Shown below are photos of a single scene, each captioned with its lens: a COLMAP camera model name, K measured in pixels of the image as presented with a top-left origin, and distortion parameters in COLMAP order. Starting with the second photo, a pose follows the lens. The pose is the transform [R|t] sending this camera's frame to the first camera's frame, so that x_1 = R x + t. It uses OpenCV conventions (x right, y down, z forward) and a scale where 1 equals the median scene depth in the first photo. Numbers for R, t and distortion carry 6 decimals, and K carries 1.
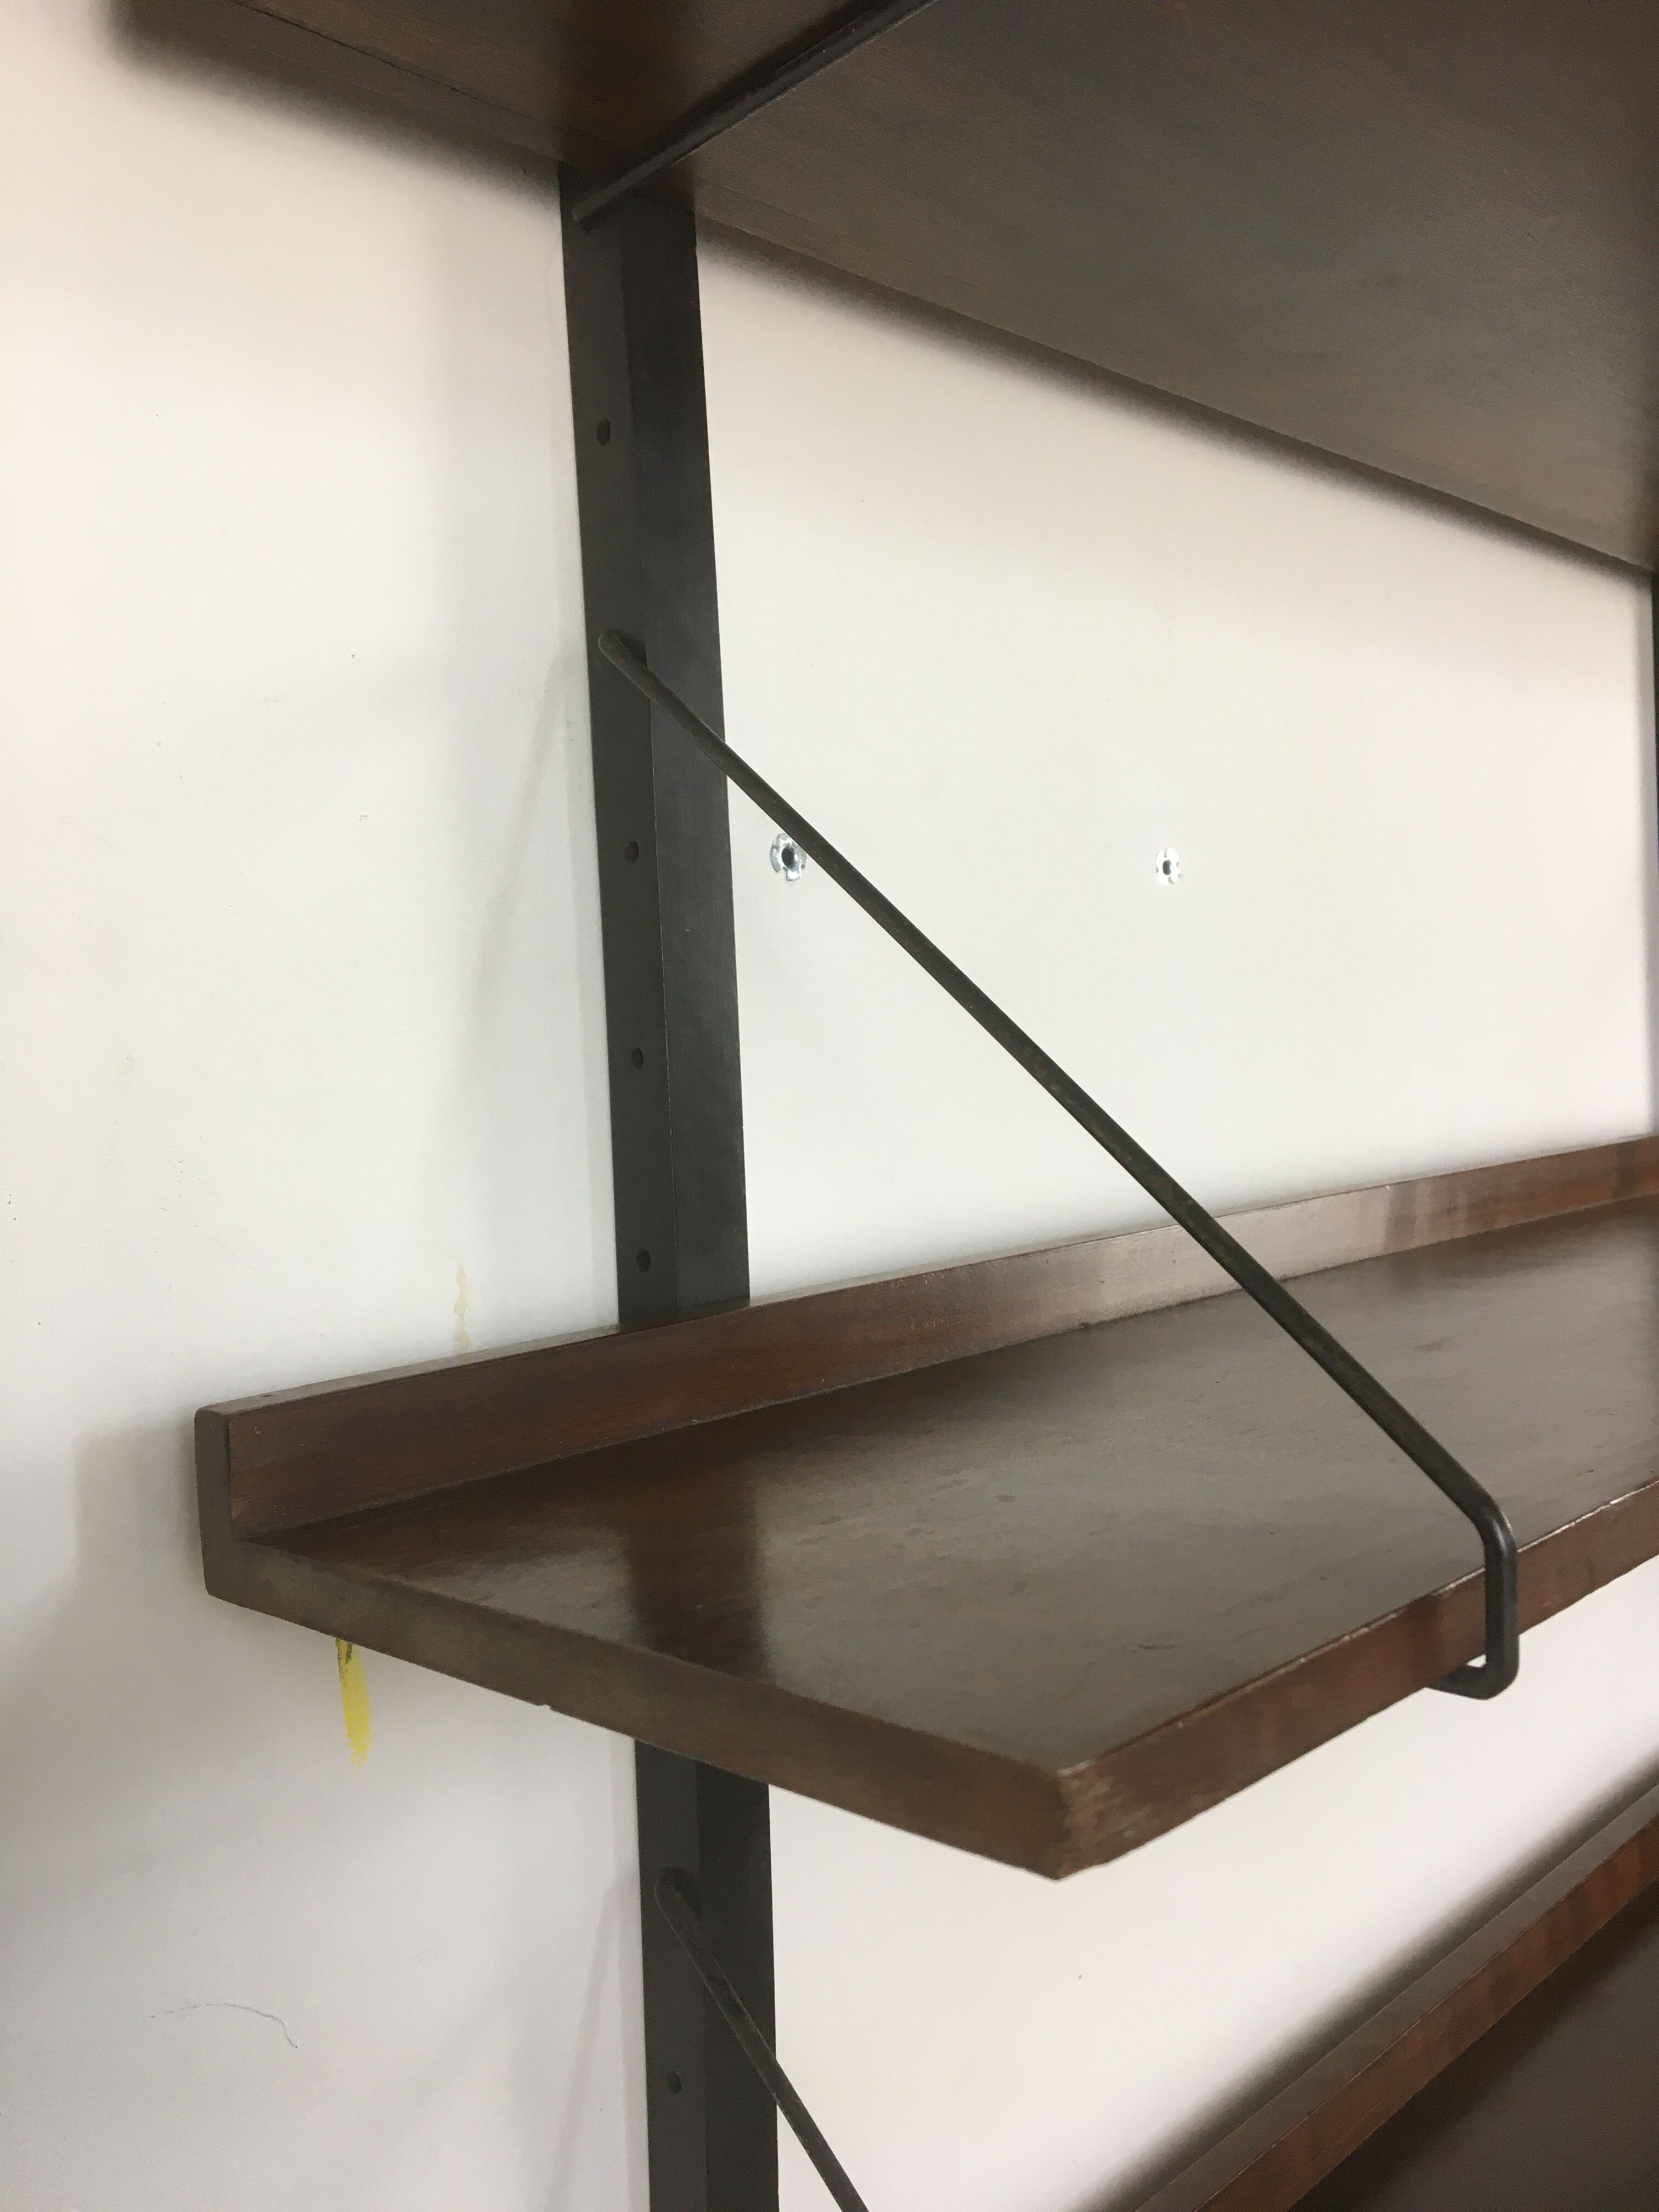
lens RADIAL K [[1868.0, 0, 829.5], [0, 1868.0, 1106.0], [0, 0, 1]] dist [0.106024, -0.210180]
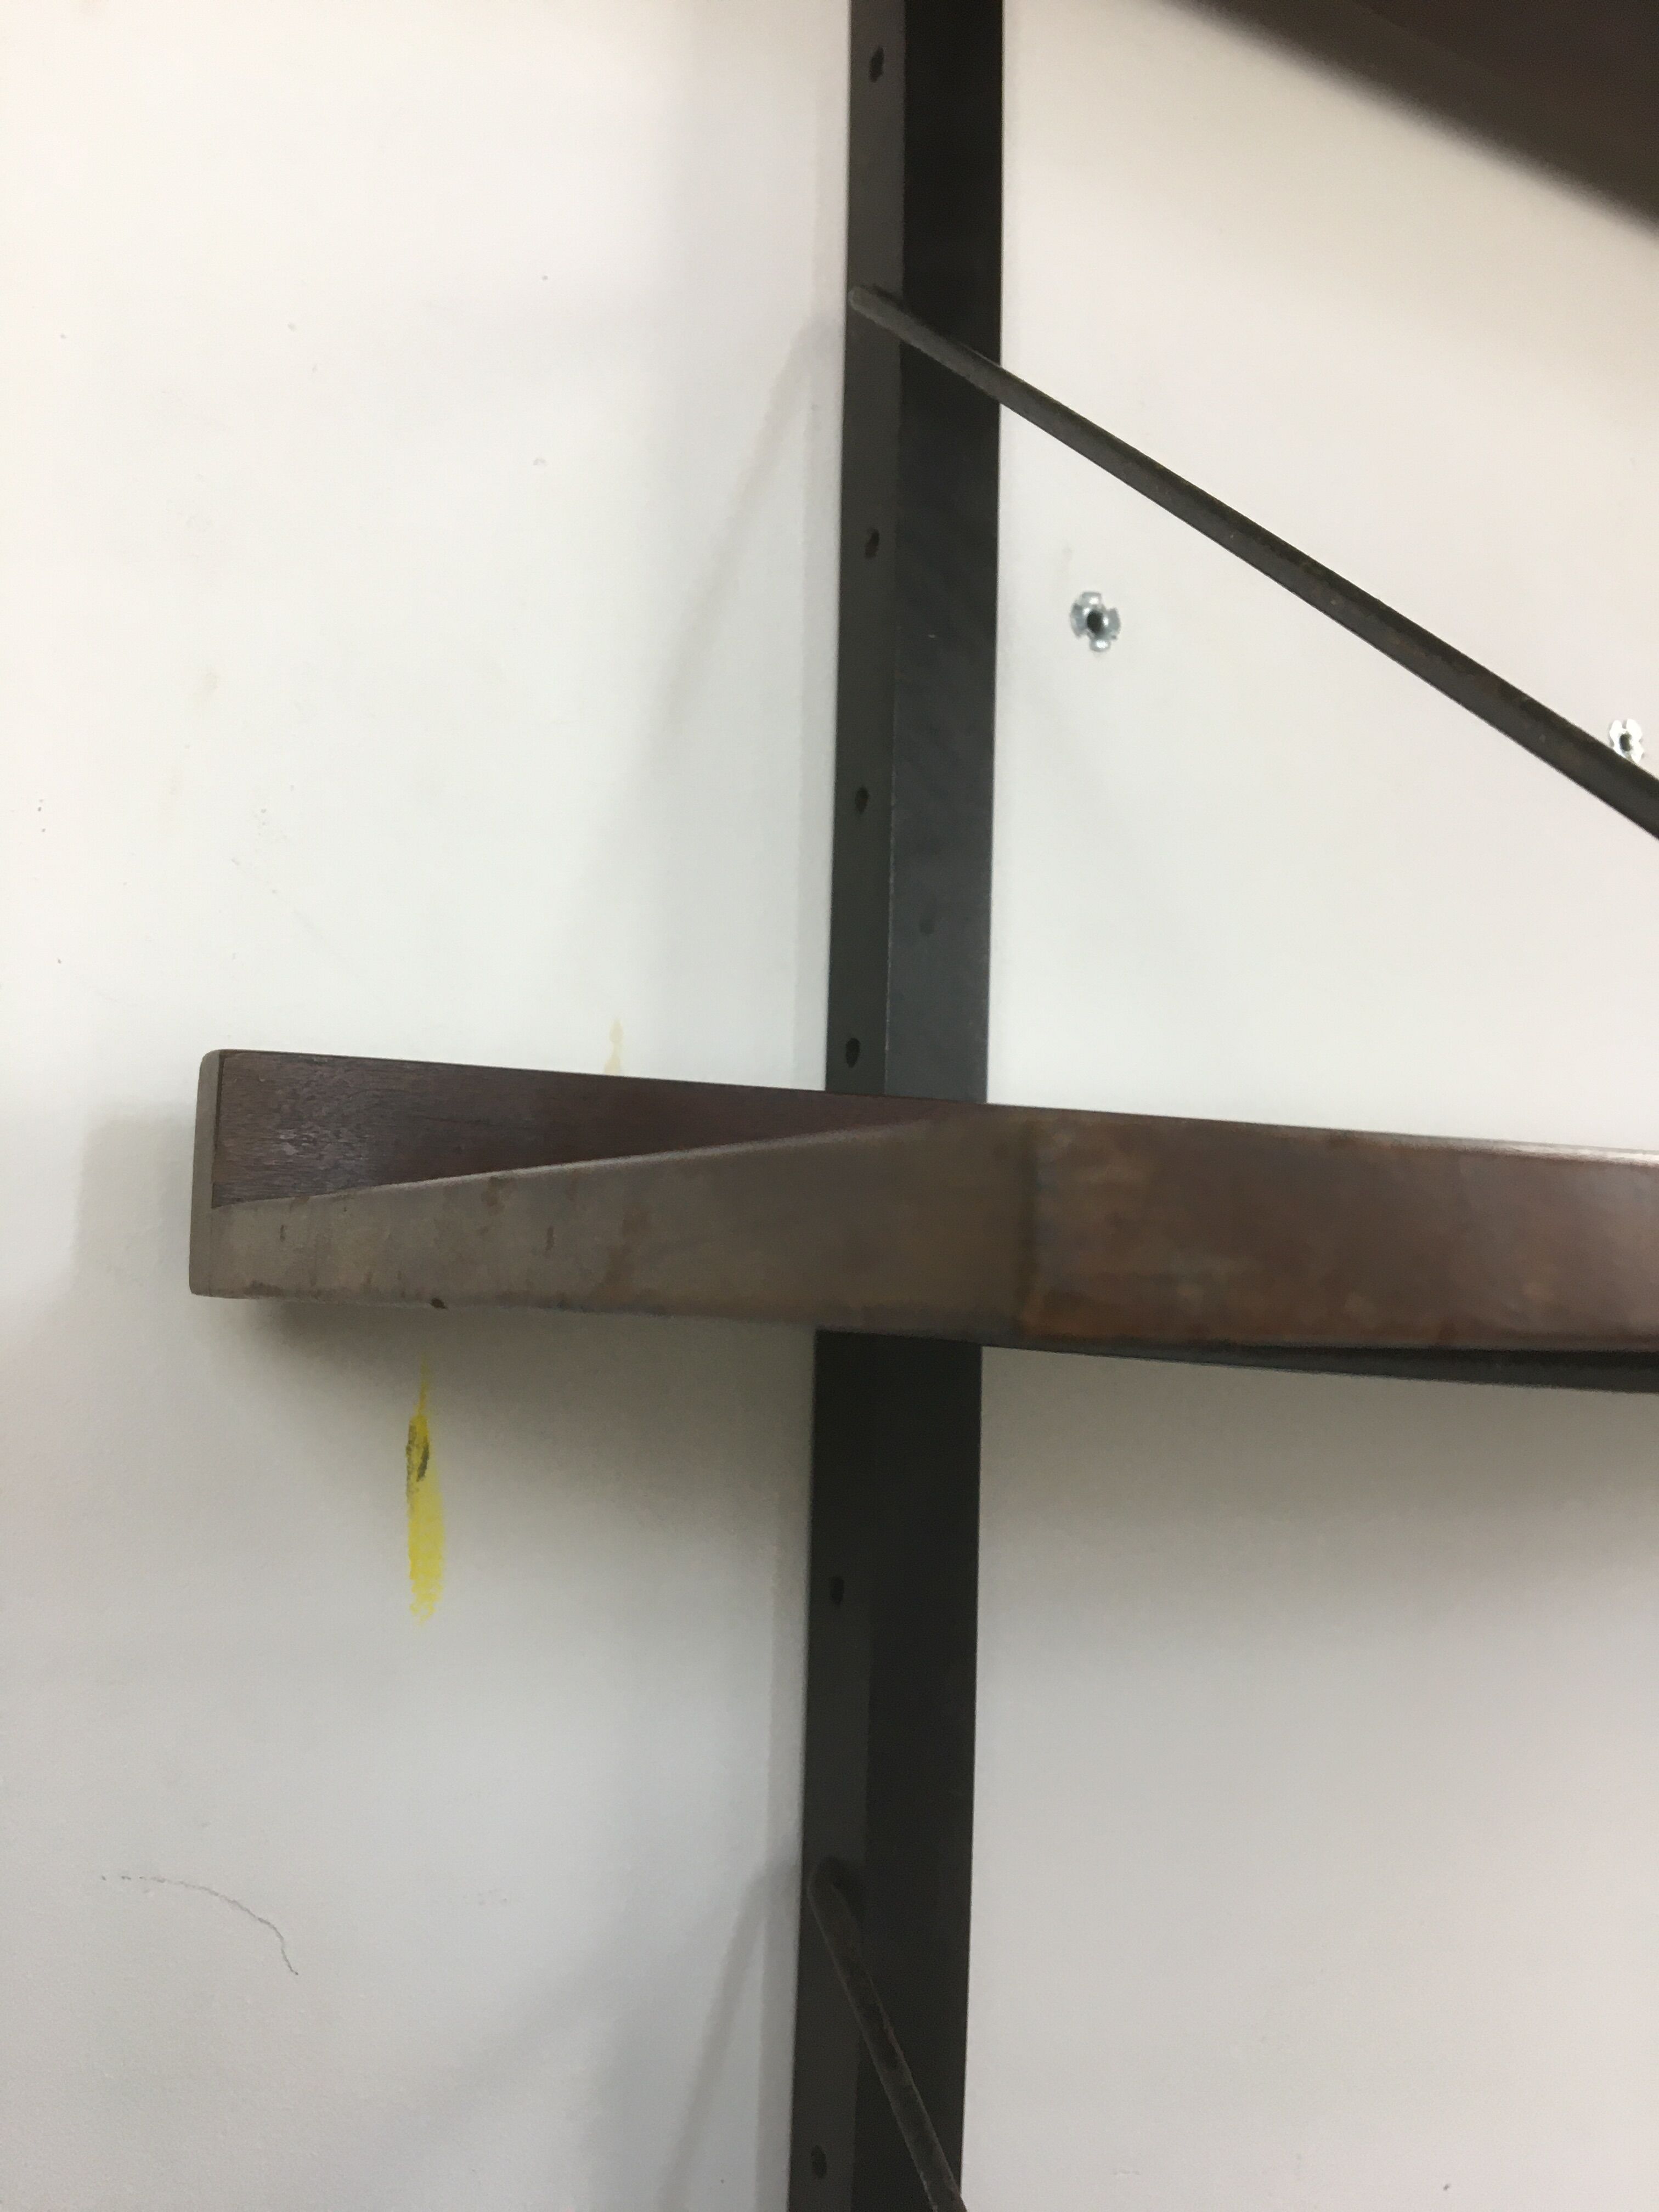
lens RADIAL K [[1868.0, 0, 829.5], [0, 1868.0, 1106.0], [0, 0, 1]] dist [0.106024, -0.210180]
pose [[0.965318, 0.043421, -0.257441, 0.099726], [-0.075821, 0.990199, -0.117291, 0.208293], [0.249825, 0.132742, 0.959149, 0.255478]]
